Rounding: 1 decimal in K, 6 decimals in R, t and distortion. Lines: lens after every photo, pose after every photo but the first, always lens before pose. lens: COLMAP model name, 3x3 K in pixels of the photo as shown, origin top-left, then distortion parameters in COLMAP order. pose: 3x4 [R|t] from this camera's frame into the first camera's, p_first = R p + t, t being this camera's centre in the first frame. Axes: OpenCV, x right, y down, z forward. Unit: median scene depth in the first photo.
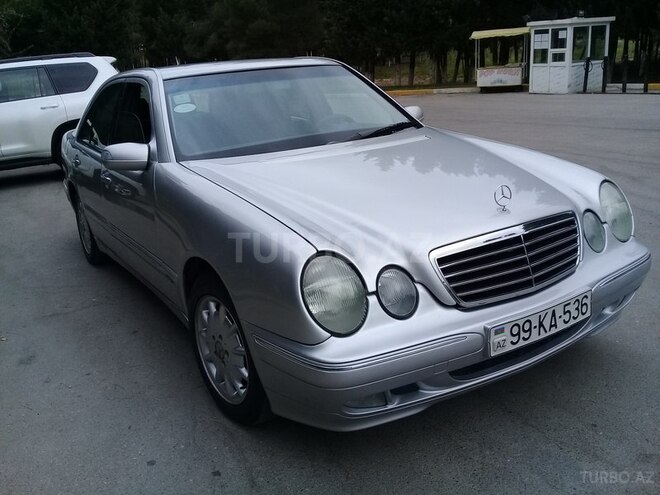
lens RADIAL K [[602.8, 0, 330.0], [0, 602.8, 247.5], [0, 0, 1]] dist [0.095883, -0.204837]
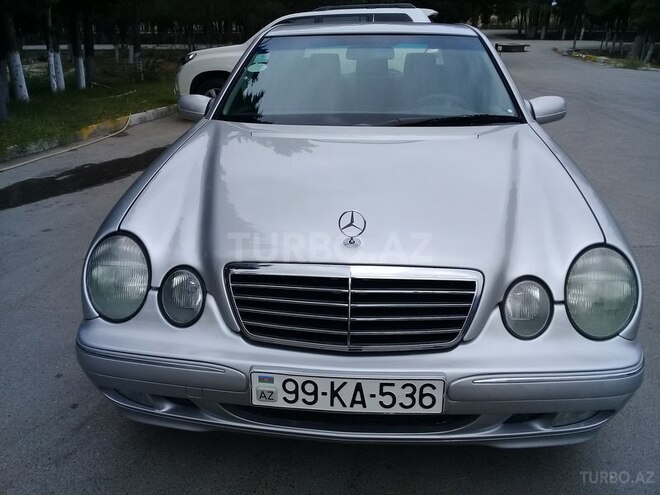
lens RADIAL K [[602.8, 0, 330.0], [0, 602.8, 247.5], [0, 0, 1]] dist [0.095883, -0.204837]
pose [[0.801764, 0.267141, -0.534612, 0.695022], [-0.229212, 0.963581, 0.137742, -0.158290], [0.551938, 0.012103, 0.833797, 0.335664]]
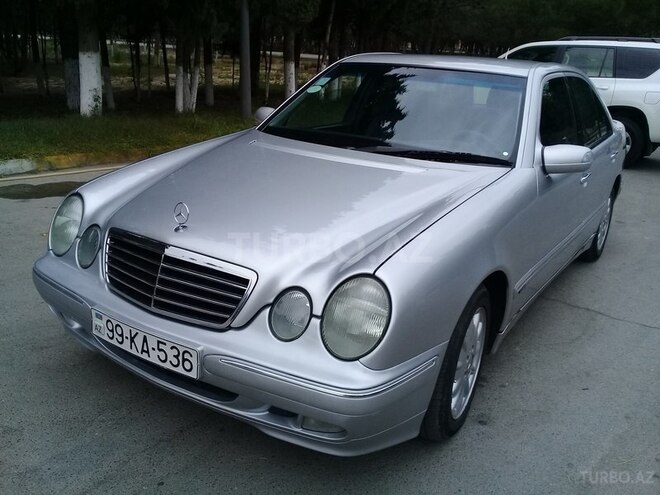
lens RADIAL K [[602.8, 0, 330.0], [0, 602.8, 247.5], [0, 0, 1]] dist [0.095883, -0.204837]
pose [[0.417902, 0.379838, -0.825276, 1.227241], [-0.346935, 0.906280, 0.241440, -0.359018], [0.839639, 0.185419, 0.510515, 0.718915]]
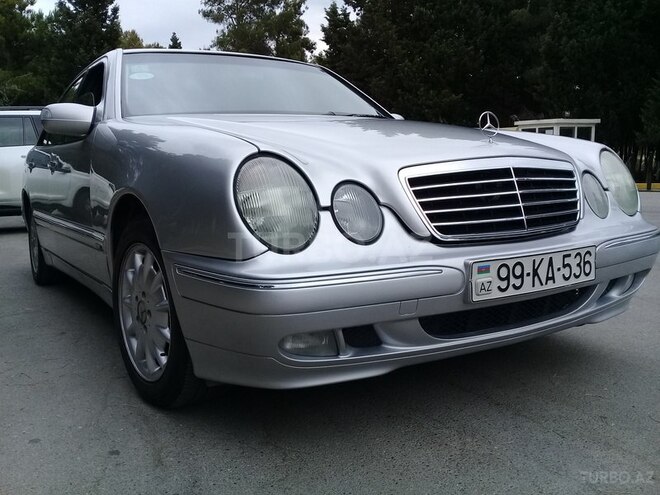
lens RADIAL K [[602.8, 0, 330.0], [0, 602.8, 247.5], [0, 0, 1]] dist [0.095883, -0.204837]
pose [[0.998820, 0.046785, 0.013037, 0.061584], [-0.043992, 0.985261, -0.165304, 0.233957], [-0.020578, 0.164536, 0.986156, 0.201821]]
